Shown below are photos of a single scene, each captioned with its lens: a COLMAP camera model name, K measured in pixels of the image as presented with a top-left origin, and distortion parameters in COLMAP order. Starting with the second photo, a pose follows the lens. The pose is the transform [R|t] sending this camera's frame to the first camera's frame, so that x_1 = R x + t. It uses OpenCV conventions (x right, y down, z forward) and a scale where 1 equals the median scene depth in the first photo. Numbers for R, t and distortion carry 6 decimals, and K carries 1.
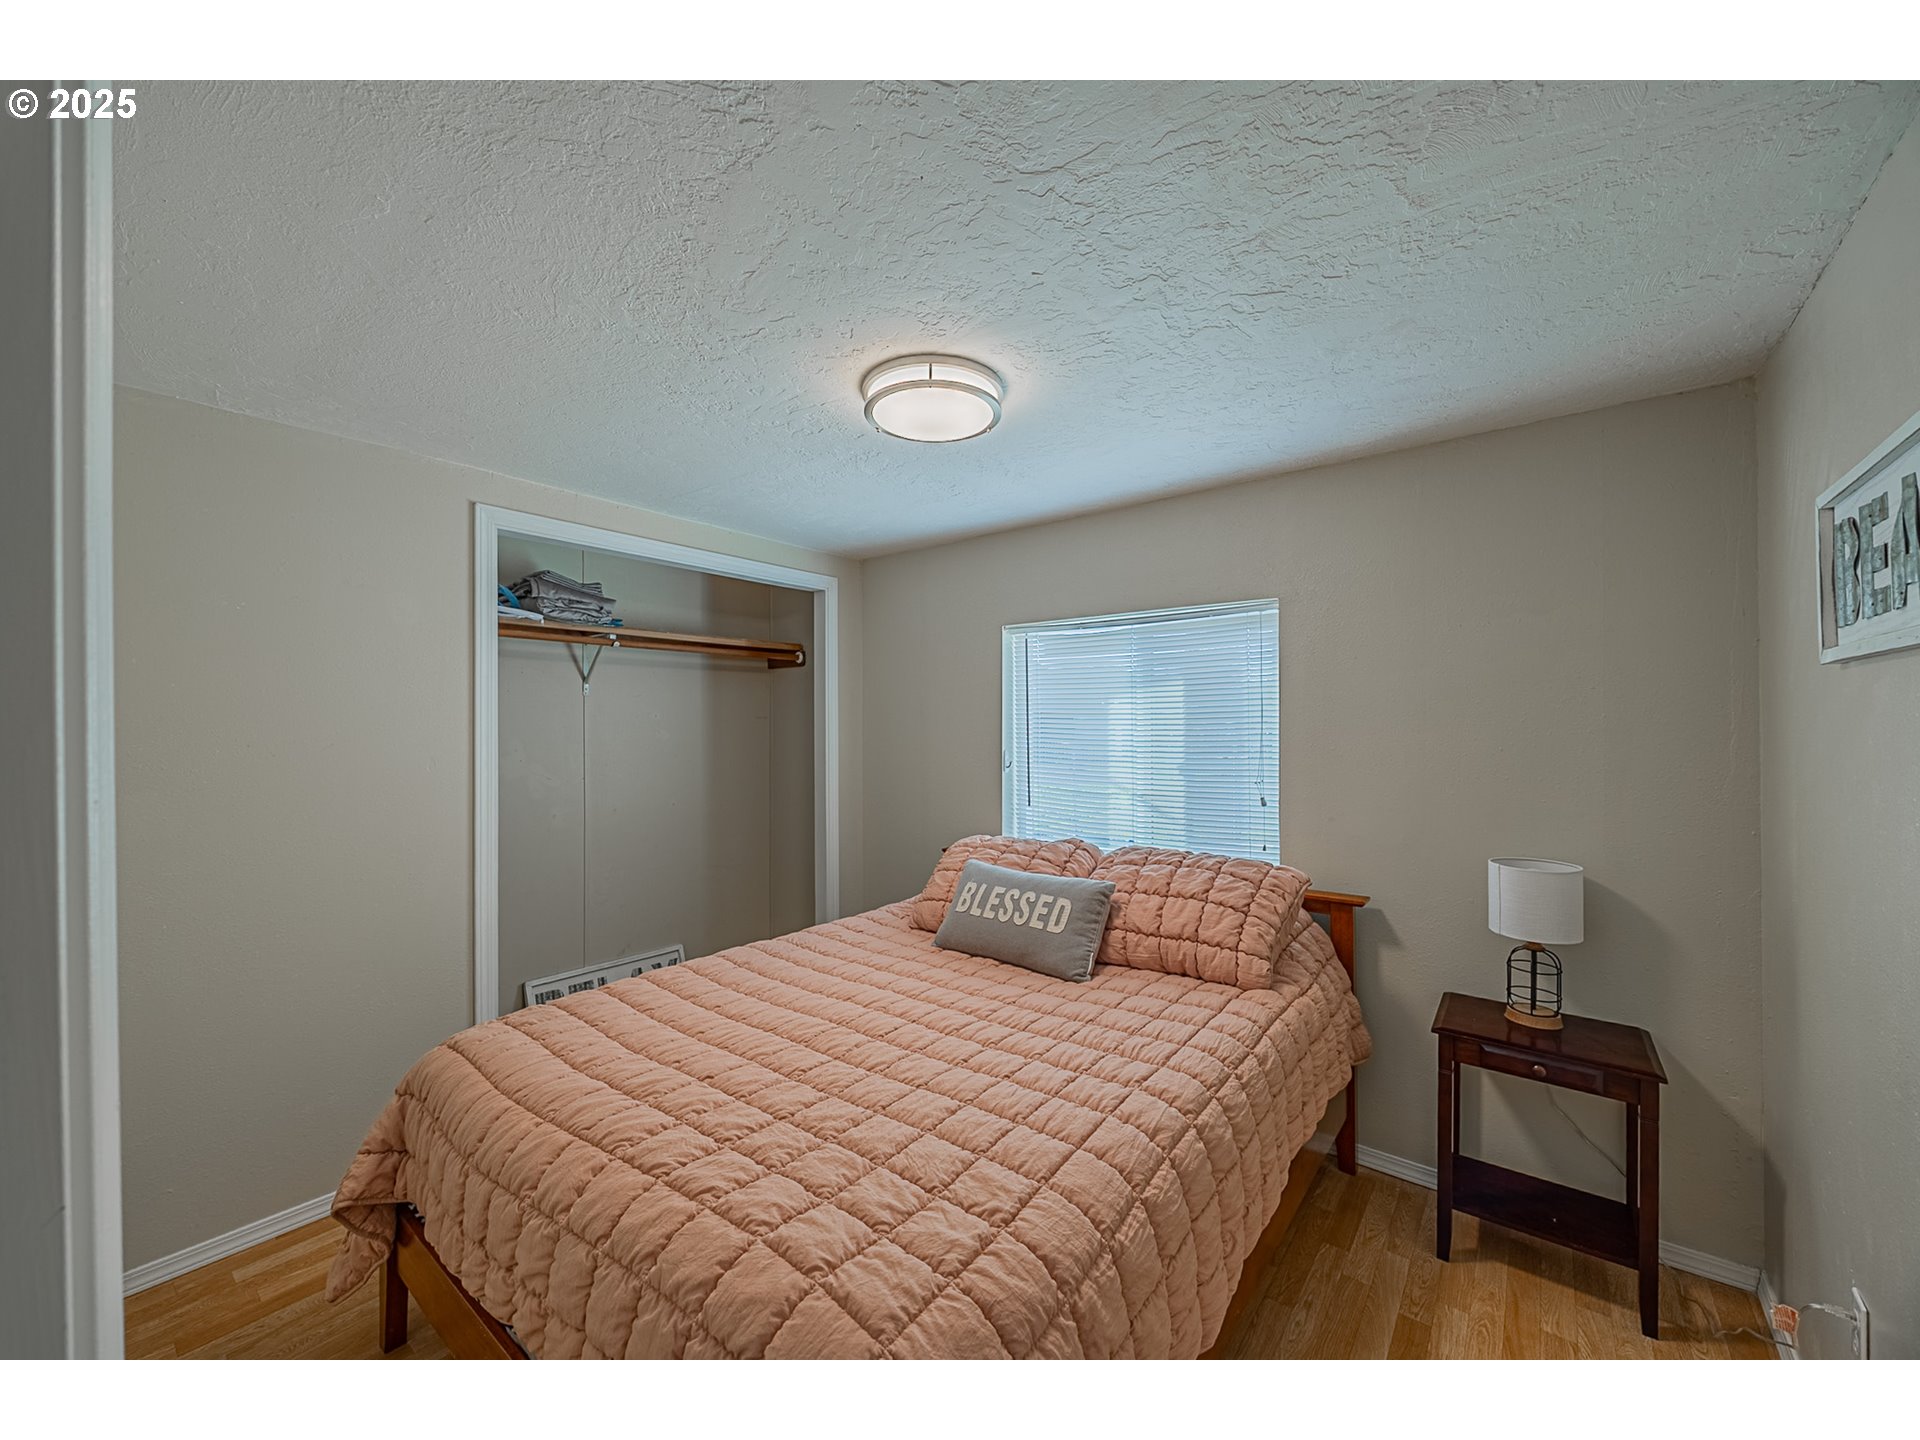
lens RADIAL K [[745.5, 0, 964.7], [0, 745.5, 732.1], [0, 0, 1]] dist [-0.000247, 0.000149]
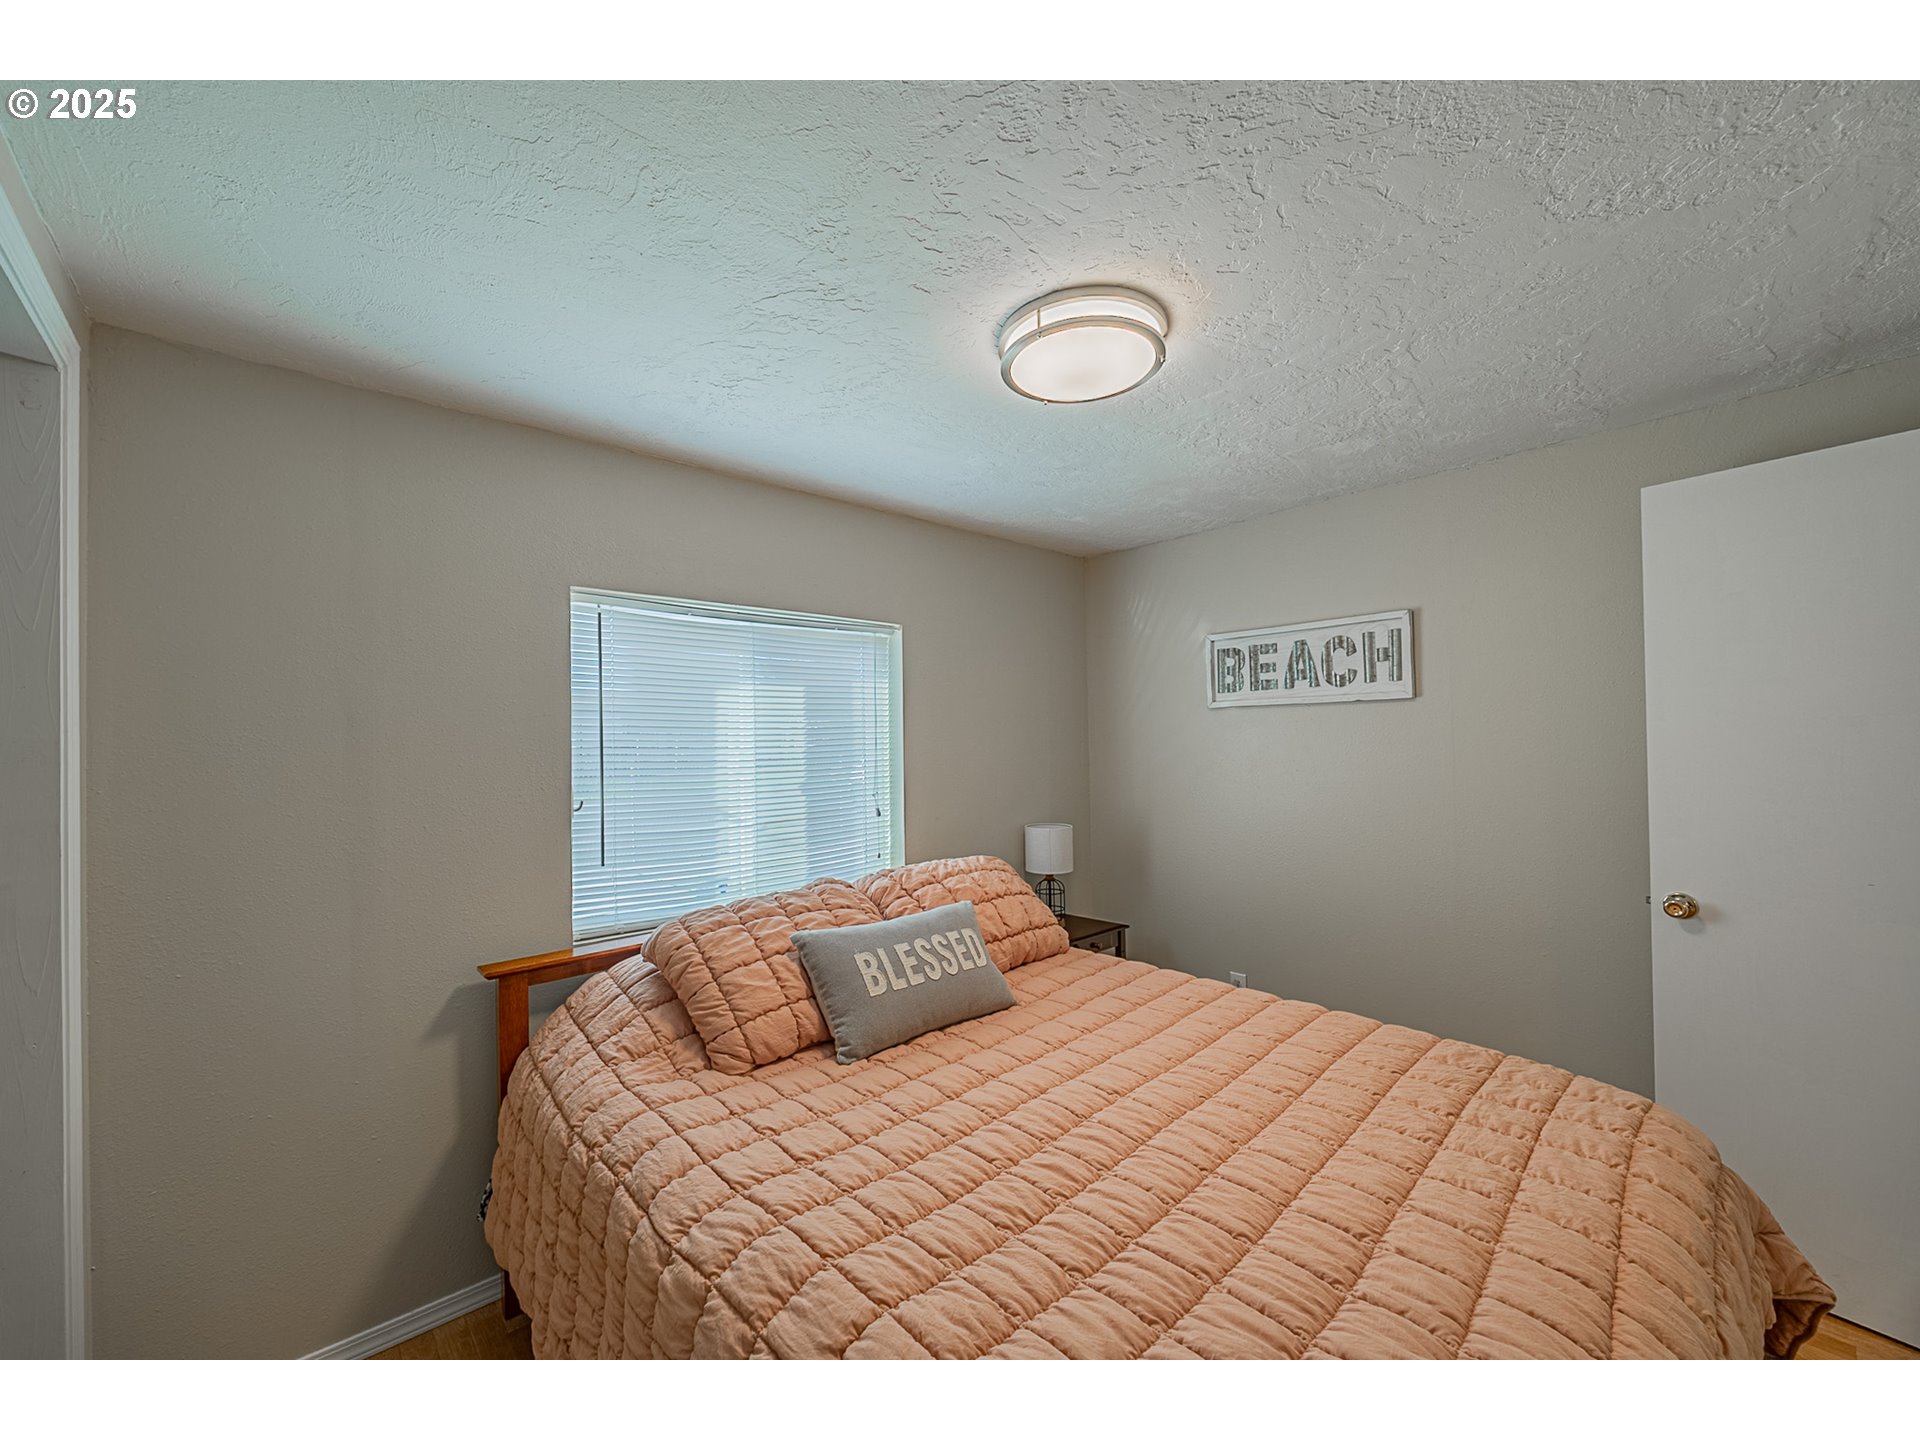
lens RADIAL K [[745.5, 0, 964.7], [0, 745.5, 732.1], [0, 0, 1]] dist [-0.000247, 0.000149]
pose [[0.147657, 0.014101, 0.988938, -0.739040], [0.027849, 0.999443, -0.018409, 0.003370], [-0.988647, 0.030259, 0.147182, 0.839332]]
